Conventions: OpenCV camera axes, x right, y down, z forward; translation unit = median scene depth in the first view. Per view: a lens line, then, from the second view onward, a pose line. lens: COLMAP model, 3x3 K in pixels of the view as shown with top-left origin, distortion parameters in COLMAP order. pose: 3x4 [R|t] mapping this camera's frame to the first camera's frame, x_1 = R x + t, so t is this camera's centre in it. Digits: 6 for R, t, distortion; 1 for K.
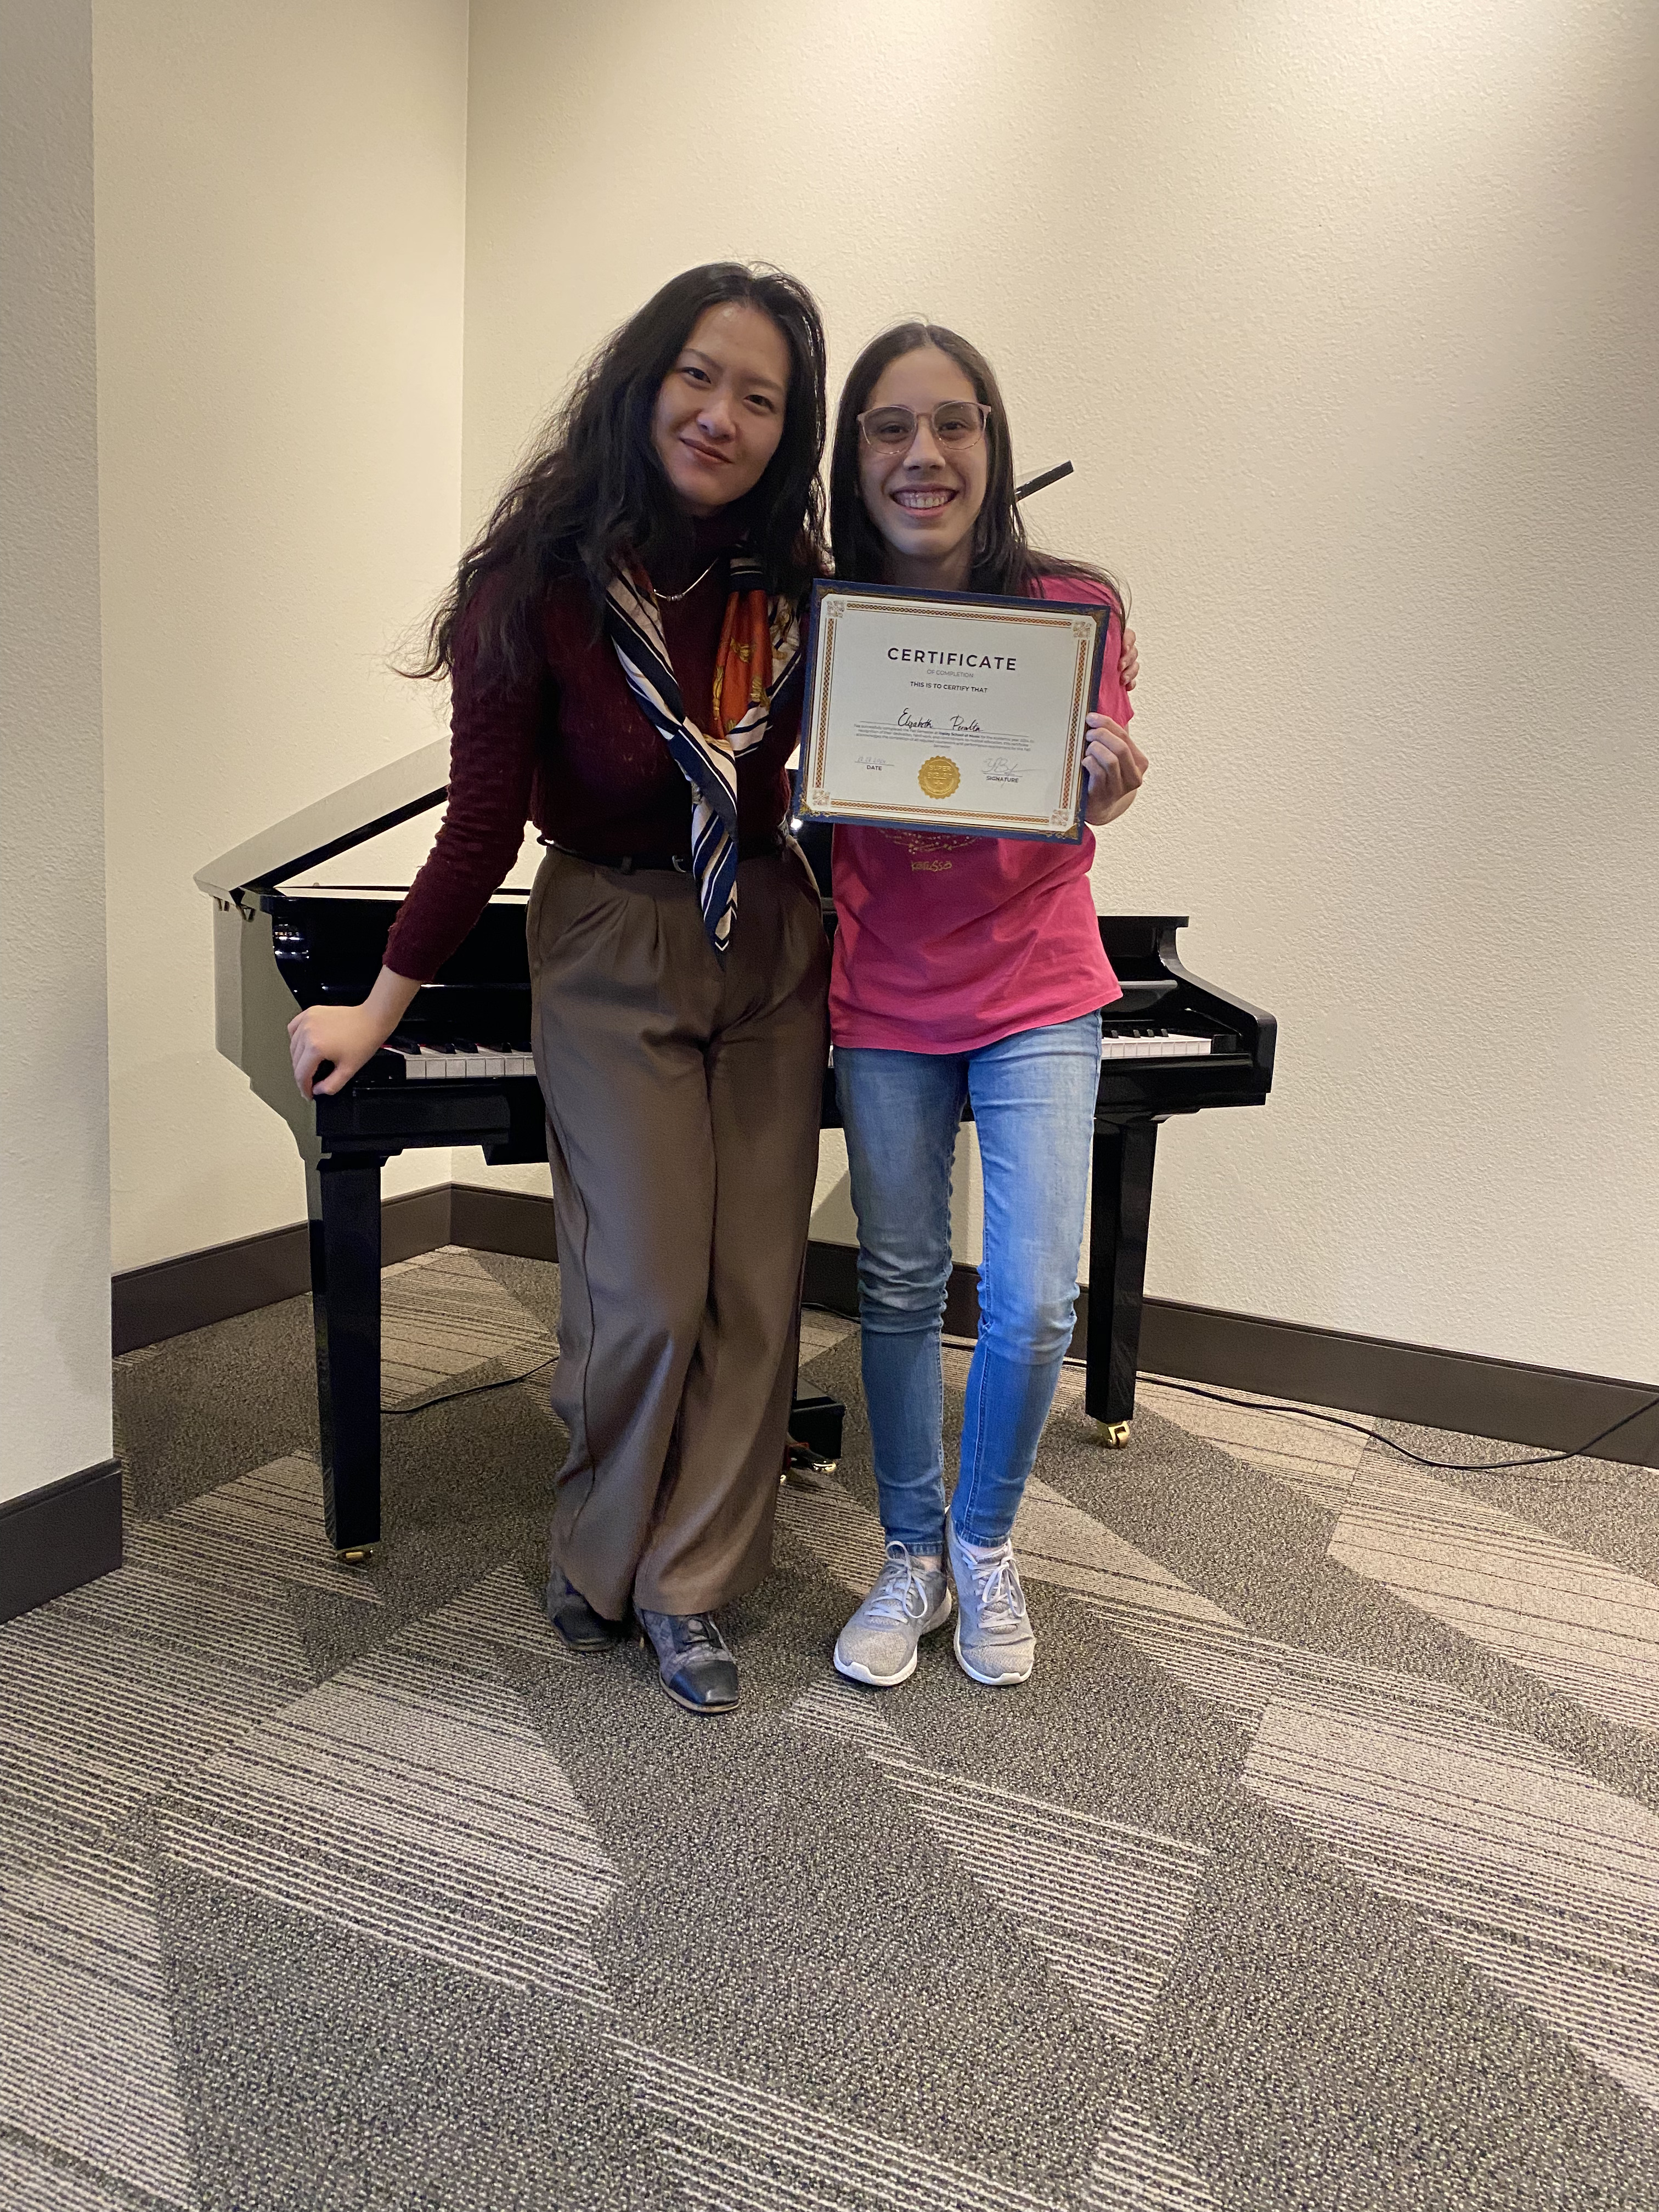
lens RADIAL K [[1666.4, 0, 833.5], [0, 1666.4, 1096.4], [0, 0, 1]] dist [0.019856, -0.017959]
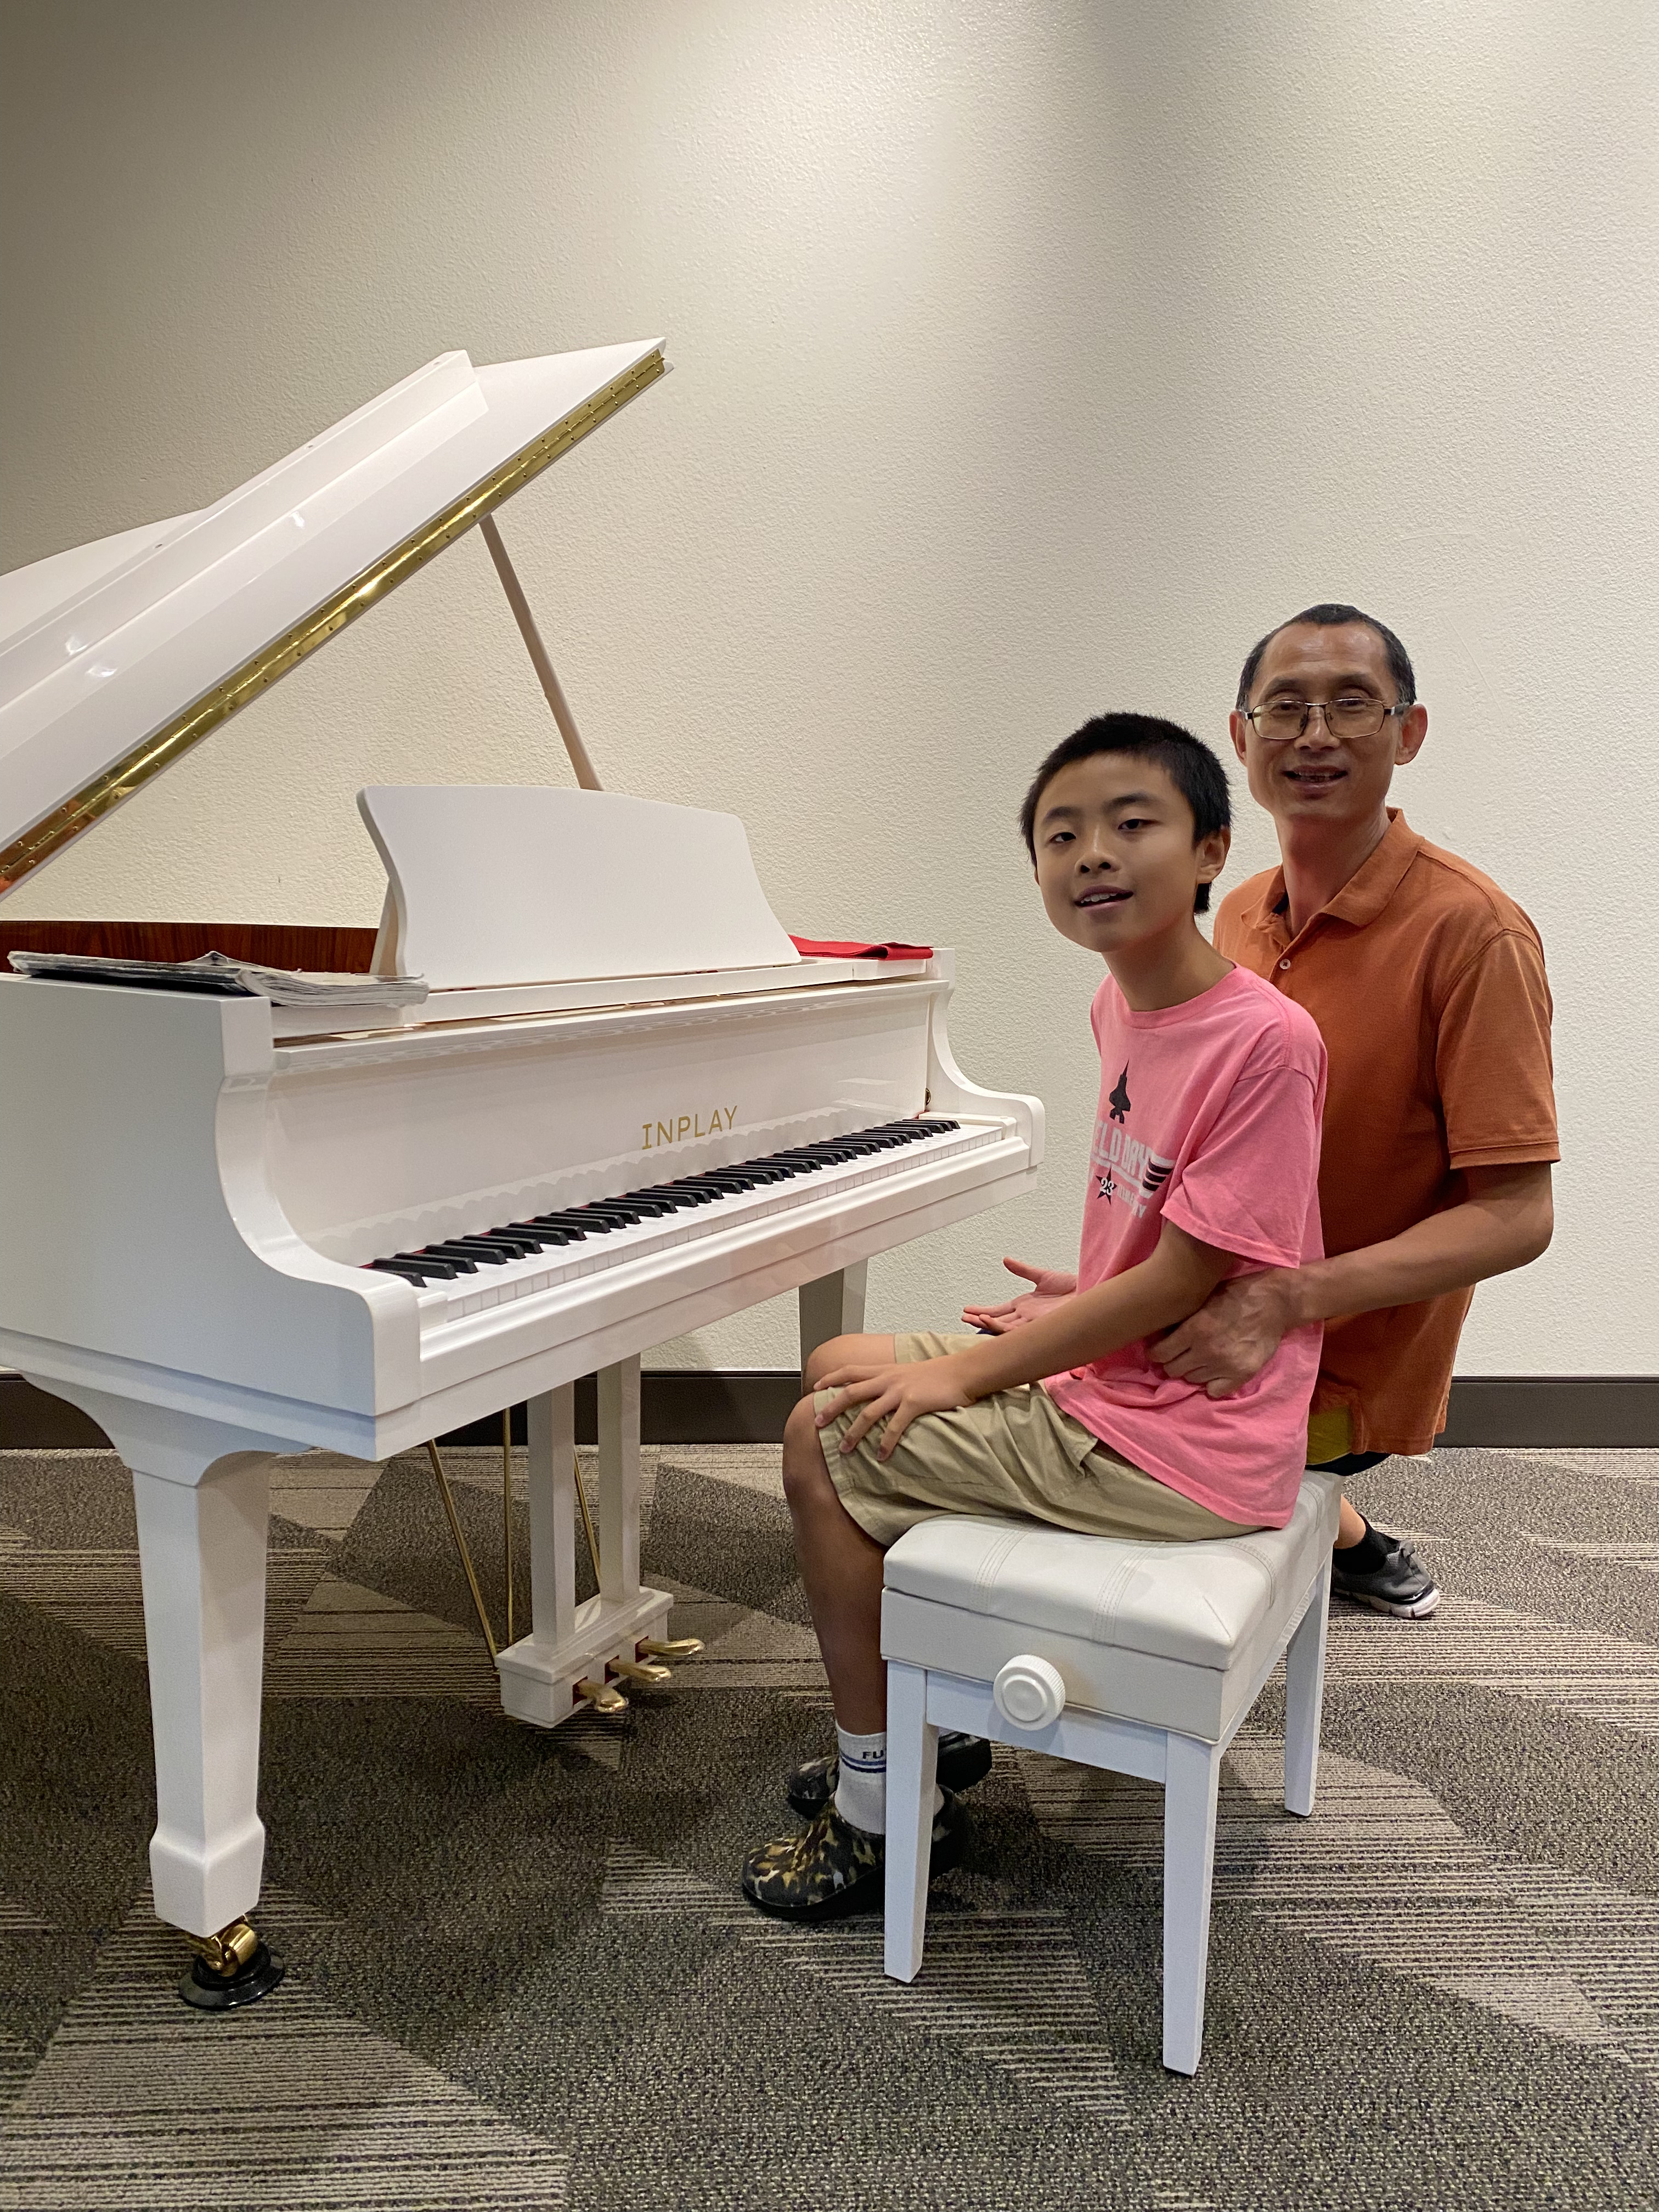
lens RADIAL K [[1666.4, 0, 833.1], [0, 1666.4, 1141.1], [0, 0, 1]] dist [0.019856, -0.017959]
pose [[0.888492, -0.109876, 0.445545, -0.343476], [0.106687, 0.993767, 0.032321, -0.084891], [-0.446319, 0.018817, 0.894676, 0.124713]]
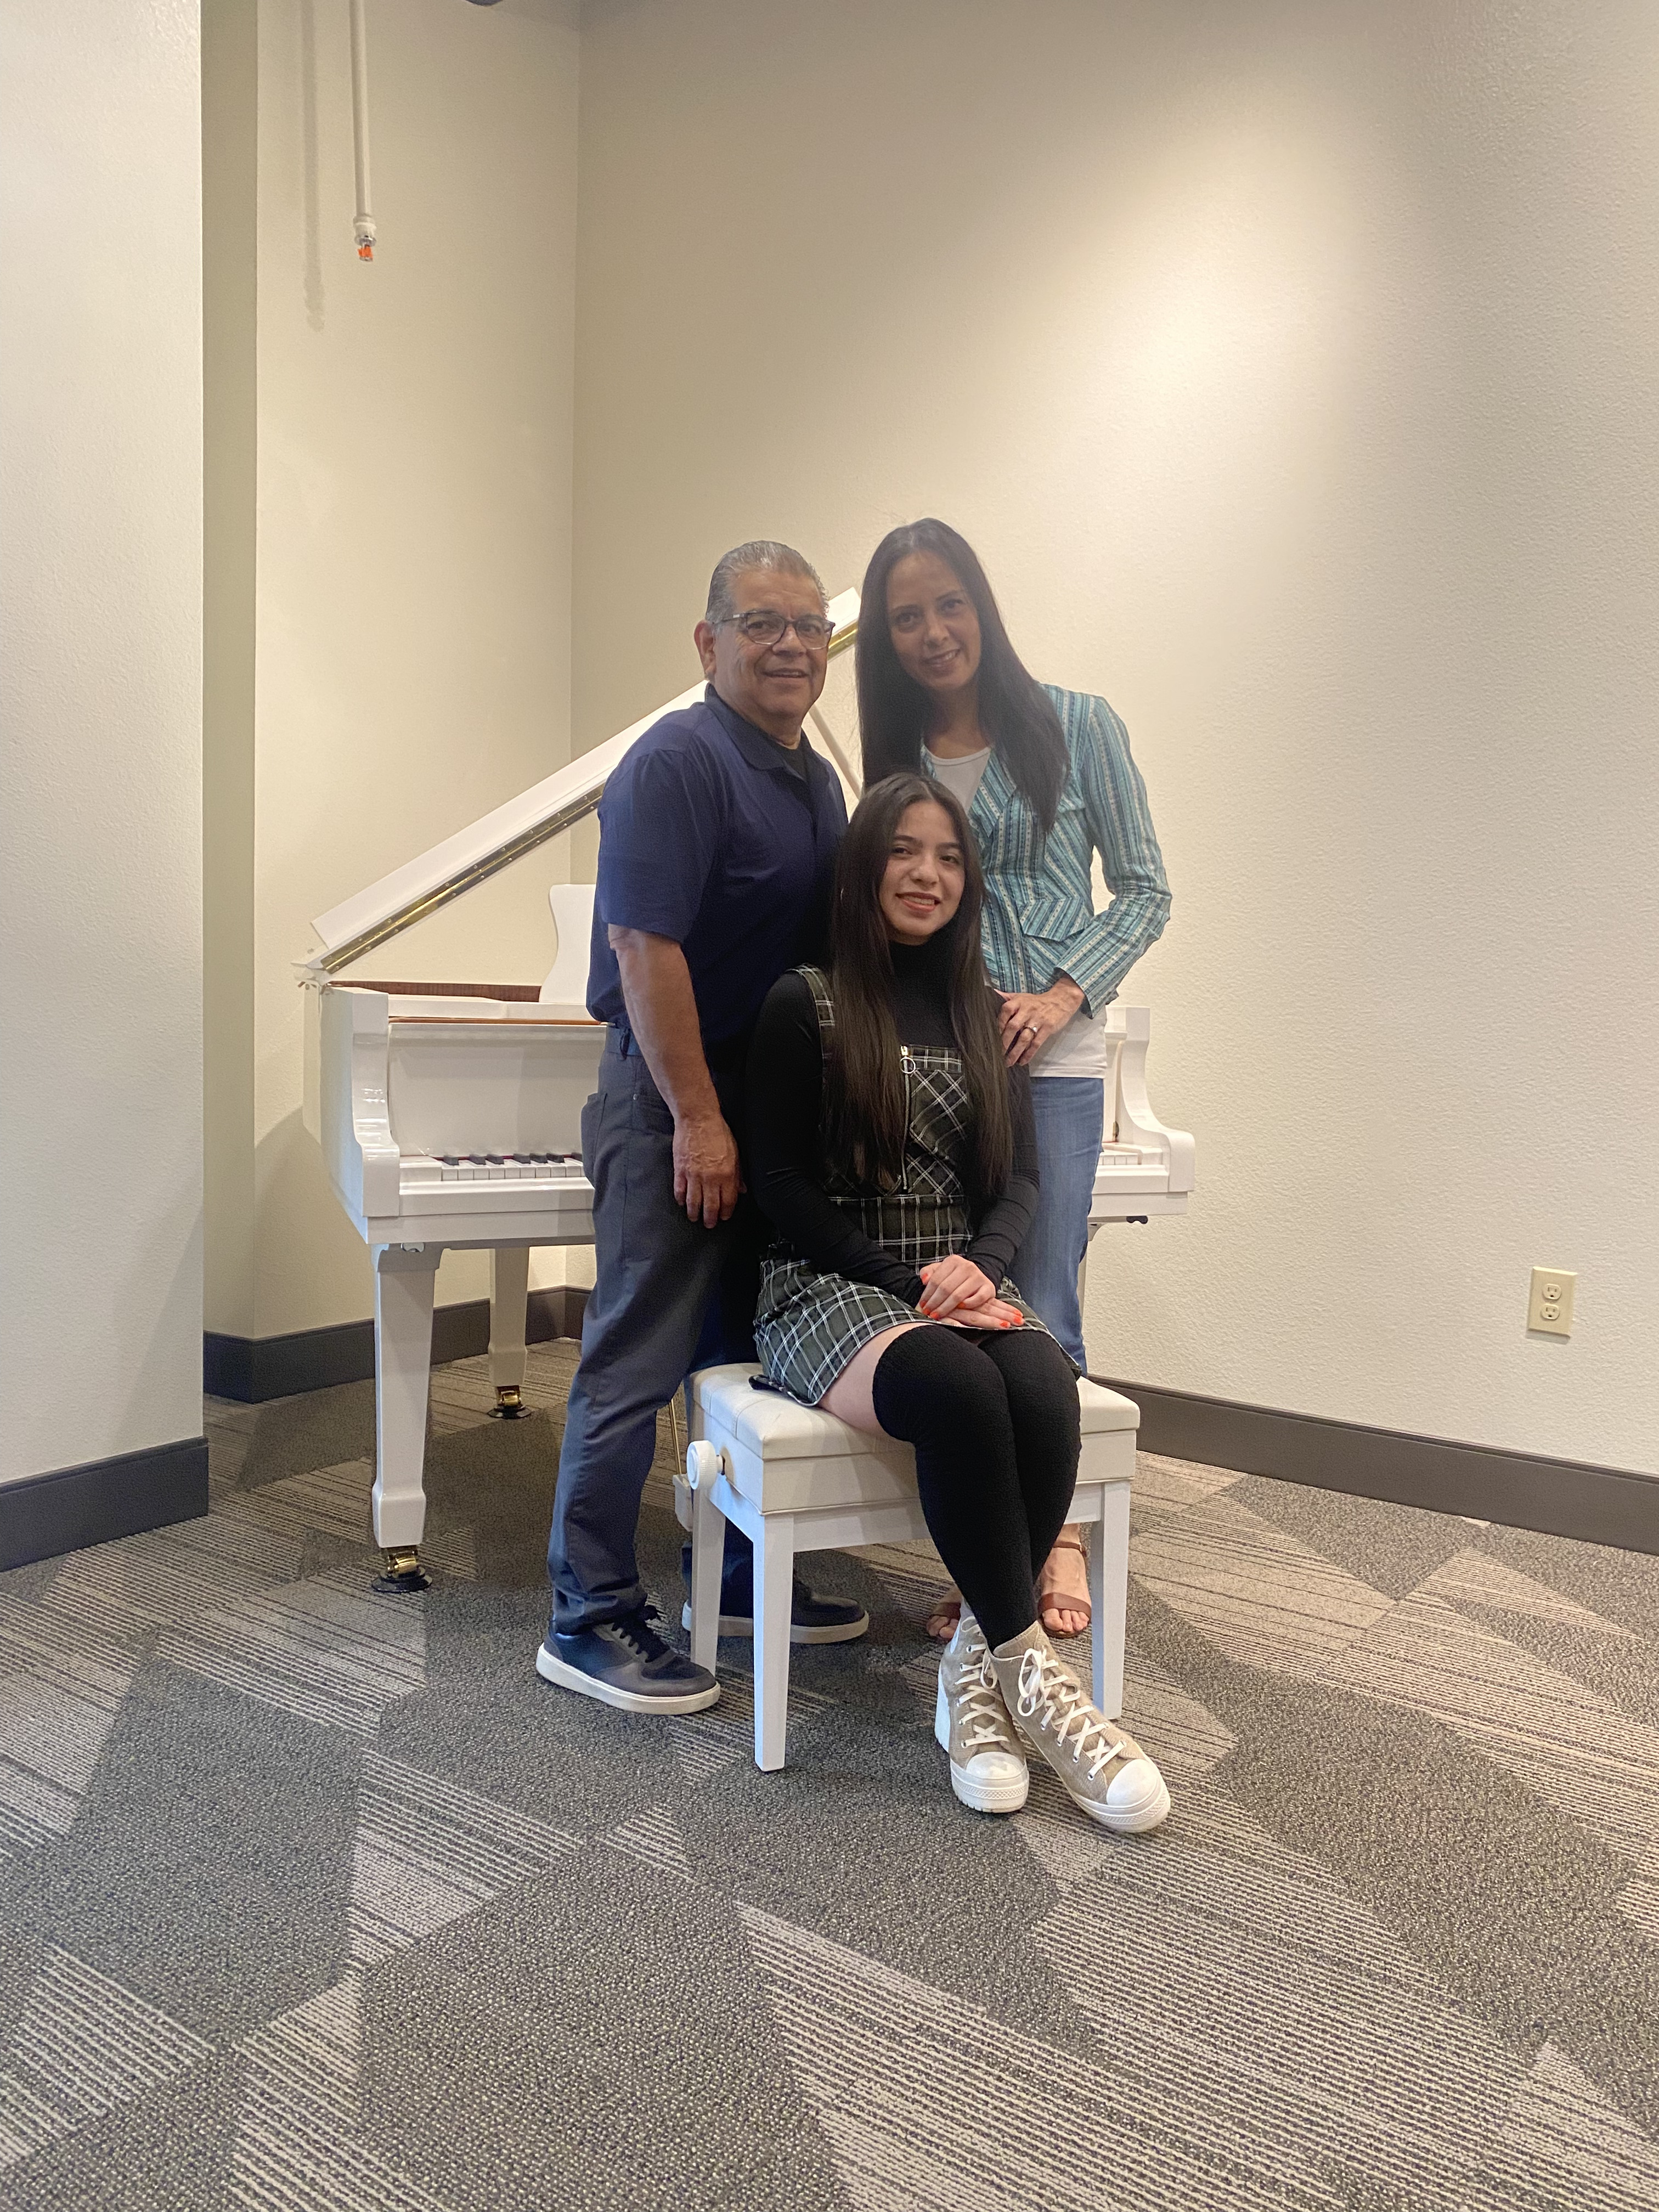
lens RADIAL K [[1666.4, 0, 838.1], [0, 1666.4, 1100.6], [0, 0, 1]] dist [0.019856, -0.017959]
pose [[0.977335, -0.019016, -0.210845, 0.567547], [-0.003460, 0.994390, -0.105723, 0.109135], [0.211672, 0.104057, 0.971786, -0.431549]]
